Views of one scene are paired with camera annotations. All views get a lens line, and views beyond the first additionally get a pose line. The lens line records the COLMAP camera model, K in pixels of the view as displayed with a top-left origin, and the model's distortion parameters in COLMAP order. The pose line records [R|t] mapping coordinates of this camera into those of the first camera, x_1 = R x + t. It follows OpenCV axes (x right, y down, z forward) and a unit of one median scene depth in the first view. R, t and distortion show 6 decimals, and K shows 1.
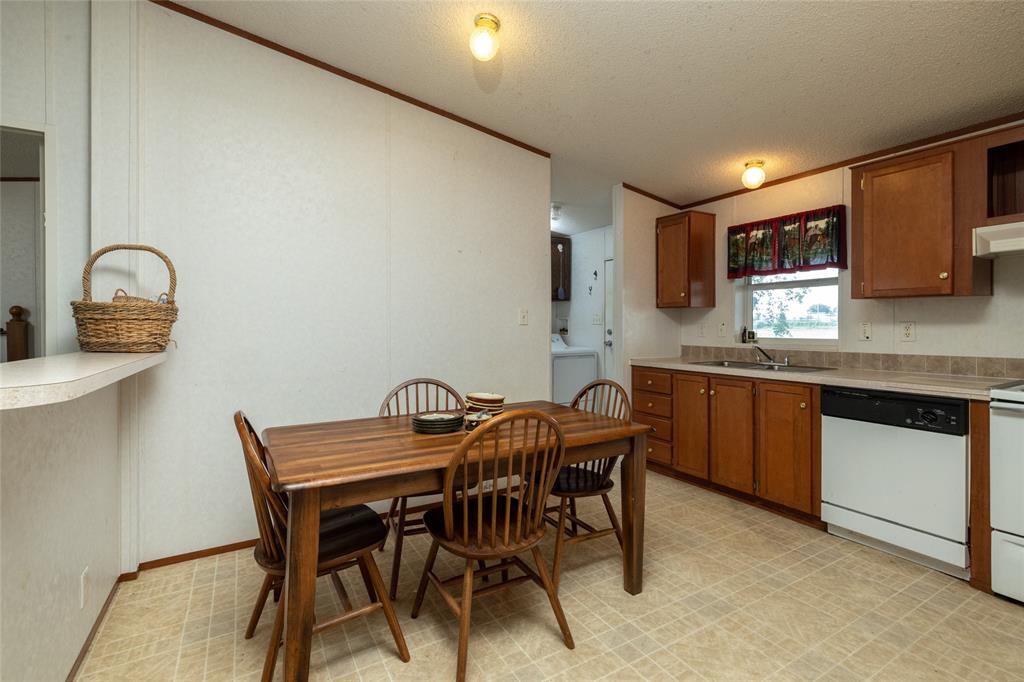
lens RADIAL K [[465.8, 0, 499.0], [0, 465.8, 325.6], [0, 0, 1]] dist [0.000354, 0.000427]
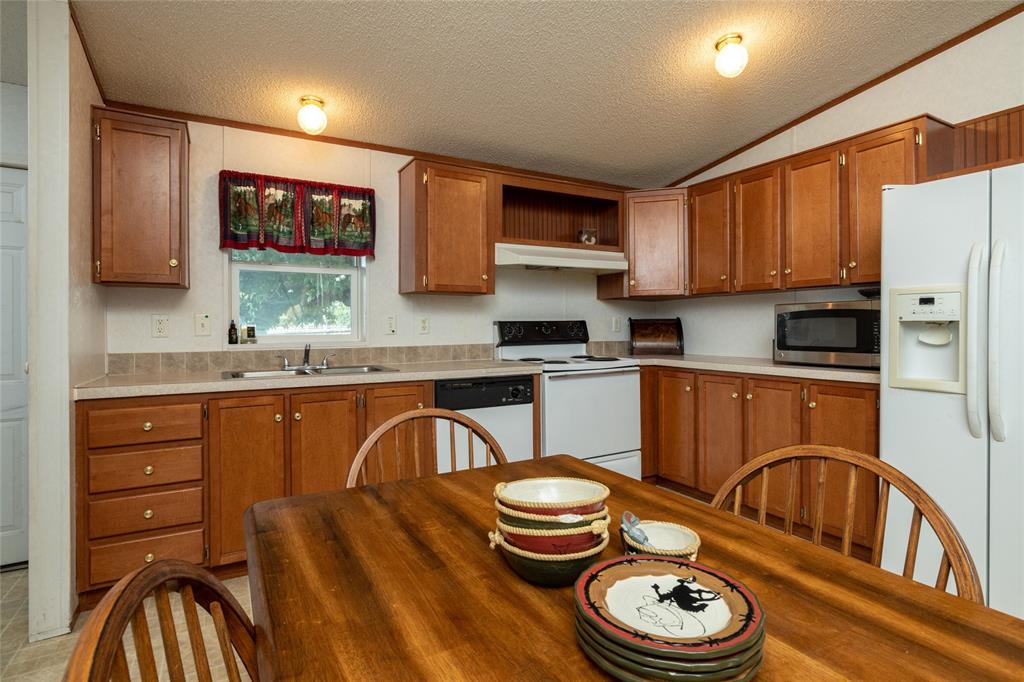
lens RADIAL K [[510.3, 0, 512.8], [0, 510.3, 334.1], [0, 0, 1]] dist [-0.003148, 0.000102]
pose [[-0.010267, -0.012667, 0.999867, -0.281489], [0.004688, 0.999908, 0.012716, 0.017666], [-0.999936, 0.004818, -0.010207, 0.701348]]
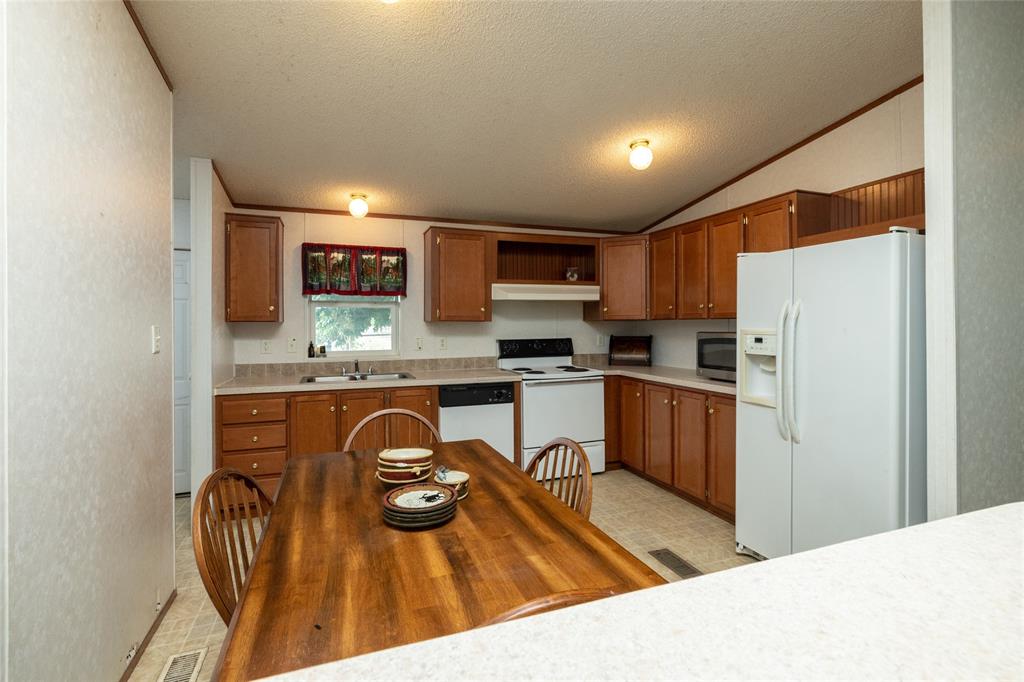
lens RADIAL K [[465.8, 0, 504.5], [0, 465.8, 332.7], [0, 0, 1]] dist [0.000354, 0.000427]
pose [[0.158272, -0.015709, 0.987271, -0.503762], [0.003672, 0.999876, 0.015321, -0.037725], [-0.987389, 0.001201, 0.158310, 0.491657]]
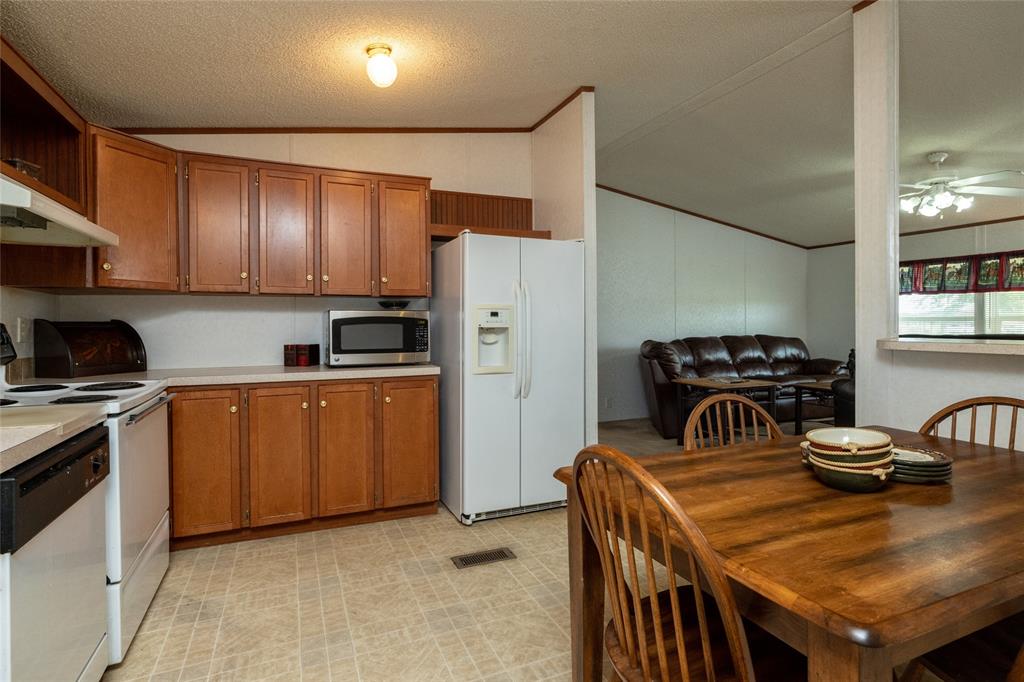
lens RADIAL K [[510.3, 0, 507.0], [0, 510.3, 332.4], [0, 0, 1]] dist [-0.003148, 0.000102]
pose [[-0.994616, 0.005068, 0.103510, 0.207308], [0.006398, 0.999901, 0.012519, 0.009705], [-0.103436, 0.013114, -0.994550, 1.114220]]
